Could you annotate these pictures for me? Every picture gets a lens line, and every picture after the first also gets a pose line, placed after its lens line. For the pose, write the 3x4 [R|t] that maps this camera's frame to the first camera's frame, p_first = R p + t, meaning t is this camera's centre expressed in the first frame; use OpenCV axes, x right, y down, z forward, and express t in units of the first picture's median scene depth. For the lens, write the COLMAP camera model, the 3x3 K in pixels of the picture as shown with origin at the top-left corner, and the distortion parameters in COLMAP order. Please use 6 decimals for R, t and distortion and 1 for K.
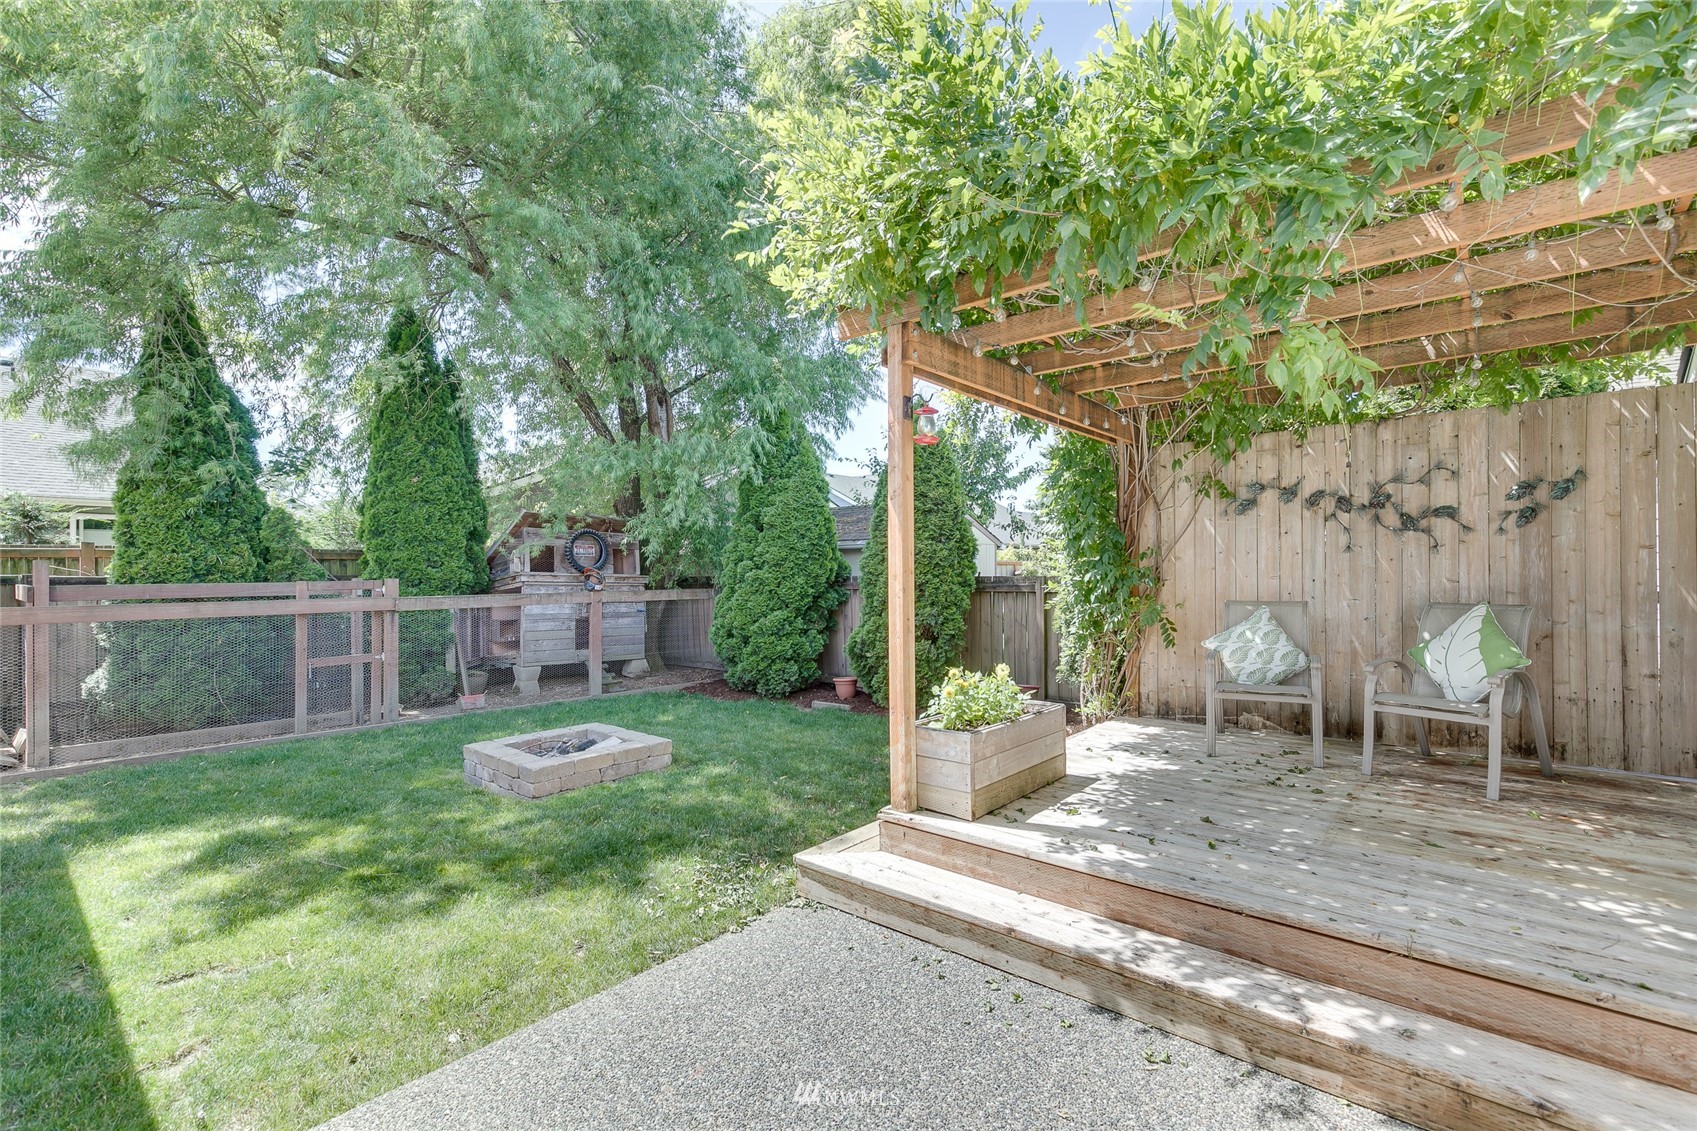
lens RADIAL K [[764.9, 0, 849.3], [0, 764.9, 566.8], [0, 0, 1]] dist [0.001148, -0.002481]
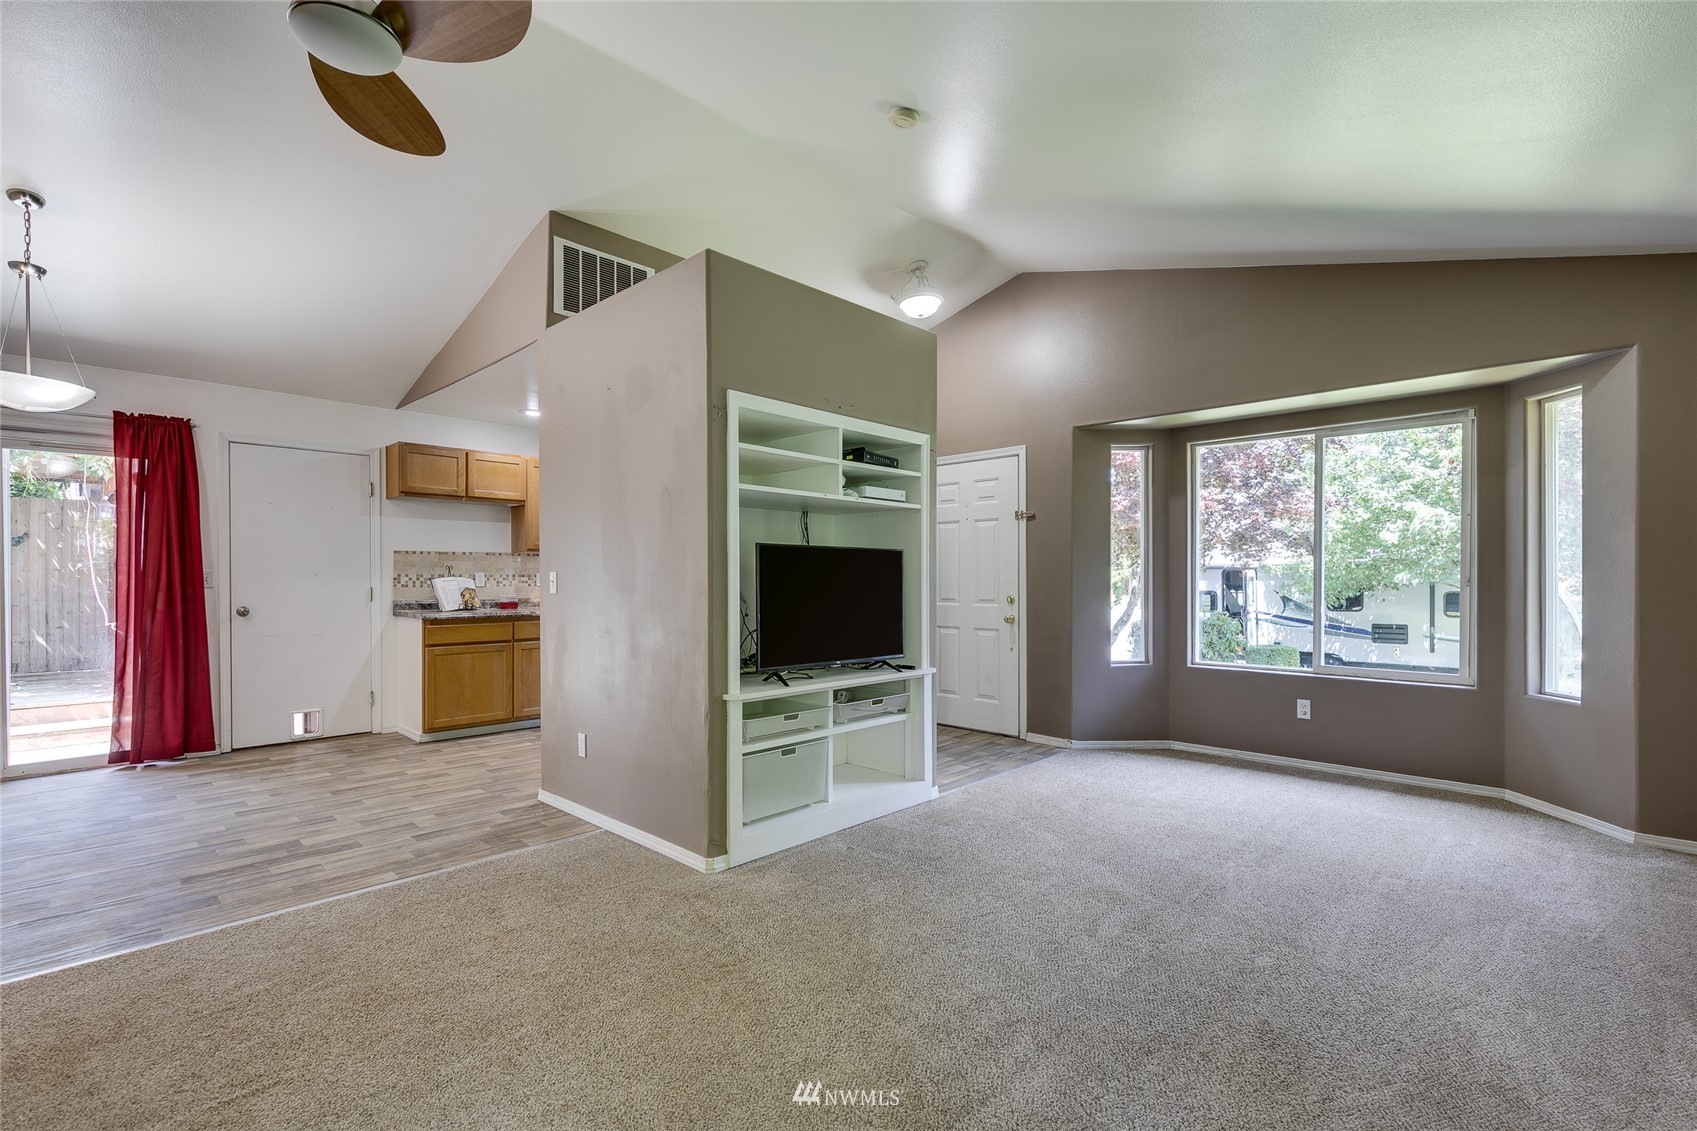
lens RADIAL K [[764.9, 0, 859.9], [0, 764.9, 584.1], [0, 0, 1]] dist [0.001148, -0.002481]
pose [[0.043842, -0.002406, 0.999036, -0.930483], [-0.004799, 0.999985, 0.002619, -0.001778], [-0.999027, -0.004910, 0.043830, -1.235597]]
